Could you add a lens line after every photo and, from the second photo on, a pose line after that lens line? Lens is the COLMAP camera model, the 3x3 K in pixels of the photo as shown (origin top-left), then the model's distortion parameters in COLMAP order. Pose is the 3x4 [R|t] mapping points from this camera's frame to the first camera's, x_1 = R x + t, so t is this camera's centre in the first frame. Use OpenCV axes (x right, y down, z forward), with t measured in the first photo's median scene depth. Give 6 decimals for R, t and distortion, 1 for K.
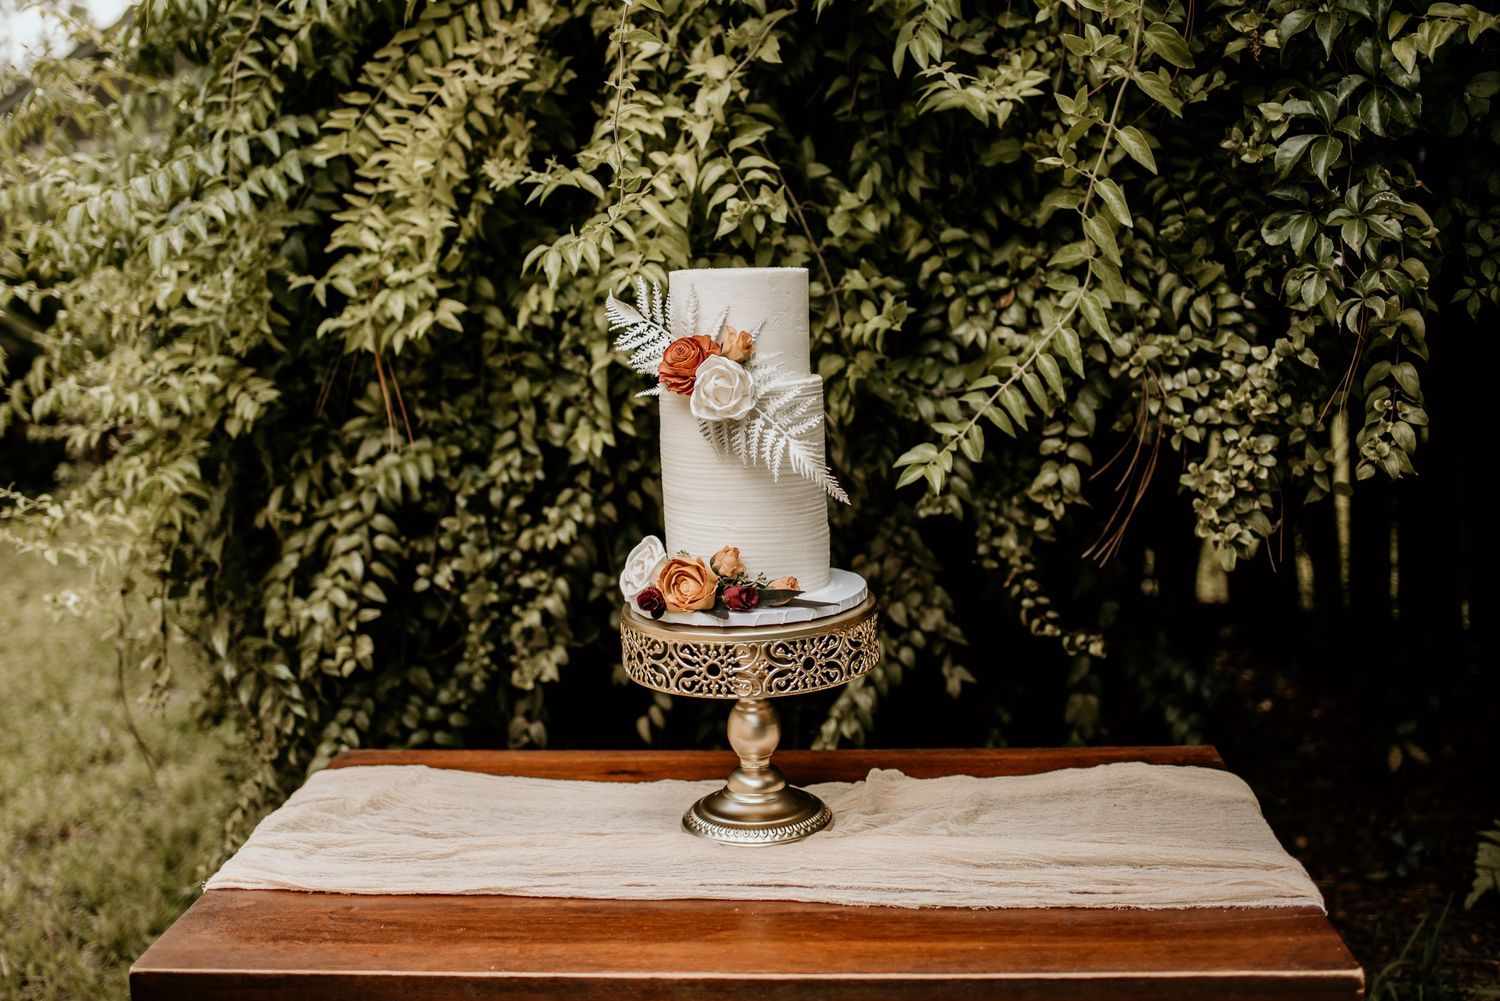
lens RADIAL K [[1533.6, 0, 750.2], [0, 1533.6, 500.5], [0, 0, 1]] dist [-0.089076, 0.000000]
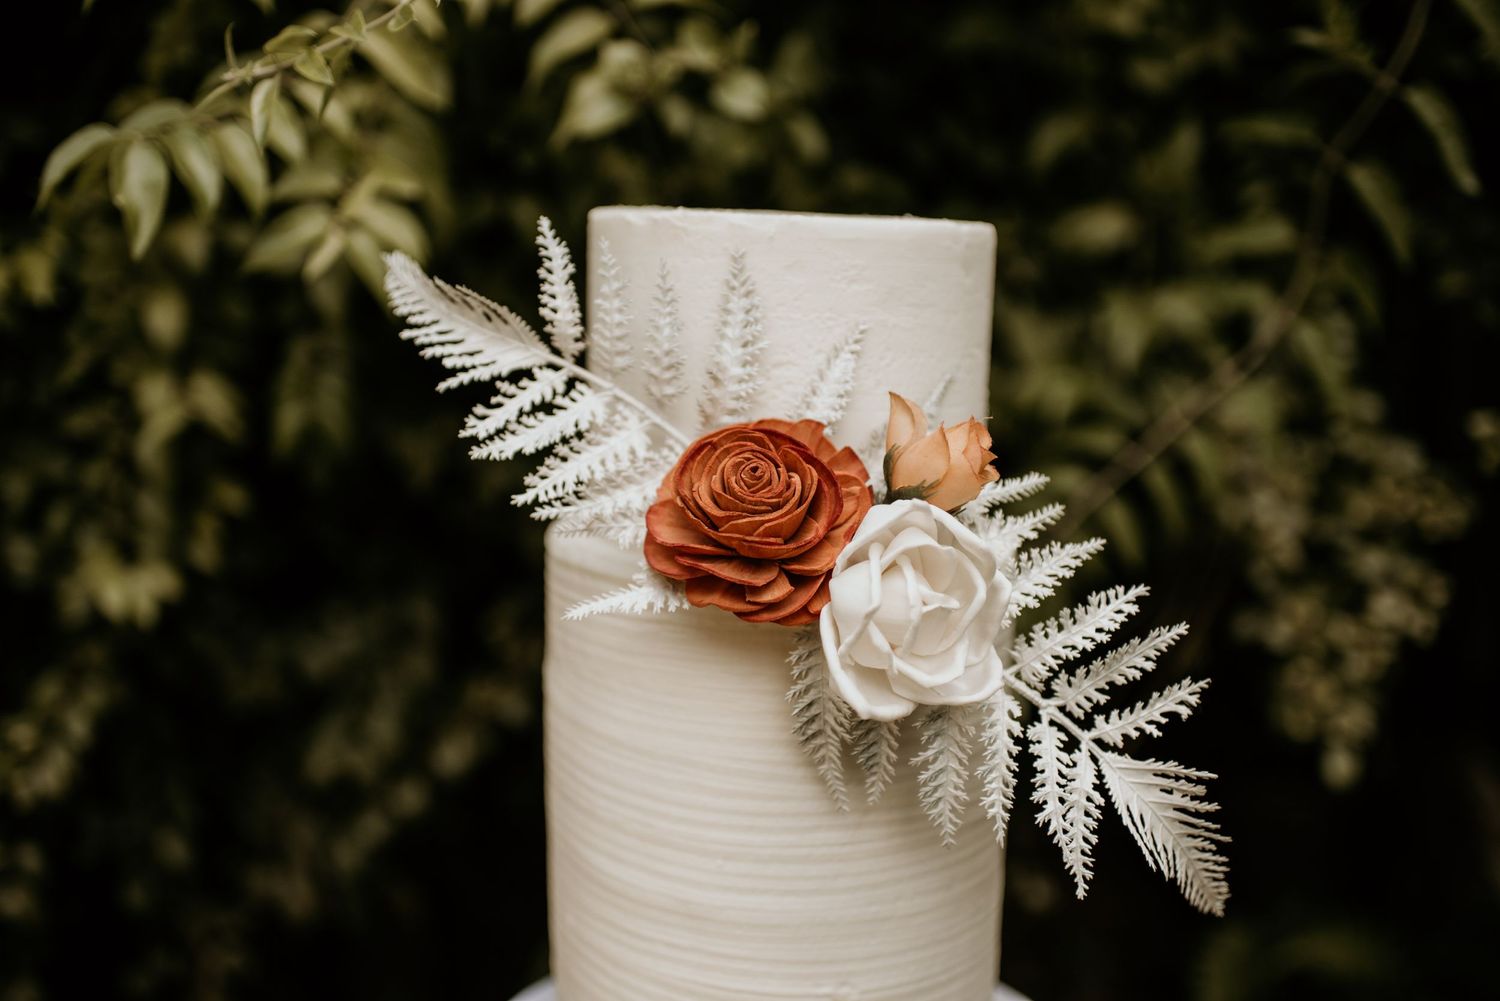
lens RADIAL K [[1533.6, 0, 750.8], [0, 1533.6, 497.5], [0, 0, 1]] dist [-0.089076, 0.000000]
pose [[0.908108, -0.017552, 0.418367, -0.164376], [0.012391, 0.999810, 0.015049, -0.093927], [-0.418552, -0.008482, 0.908153, 0.697954]]
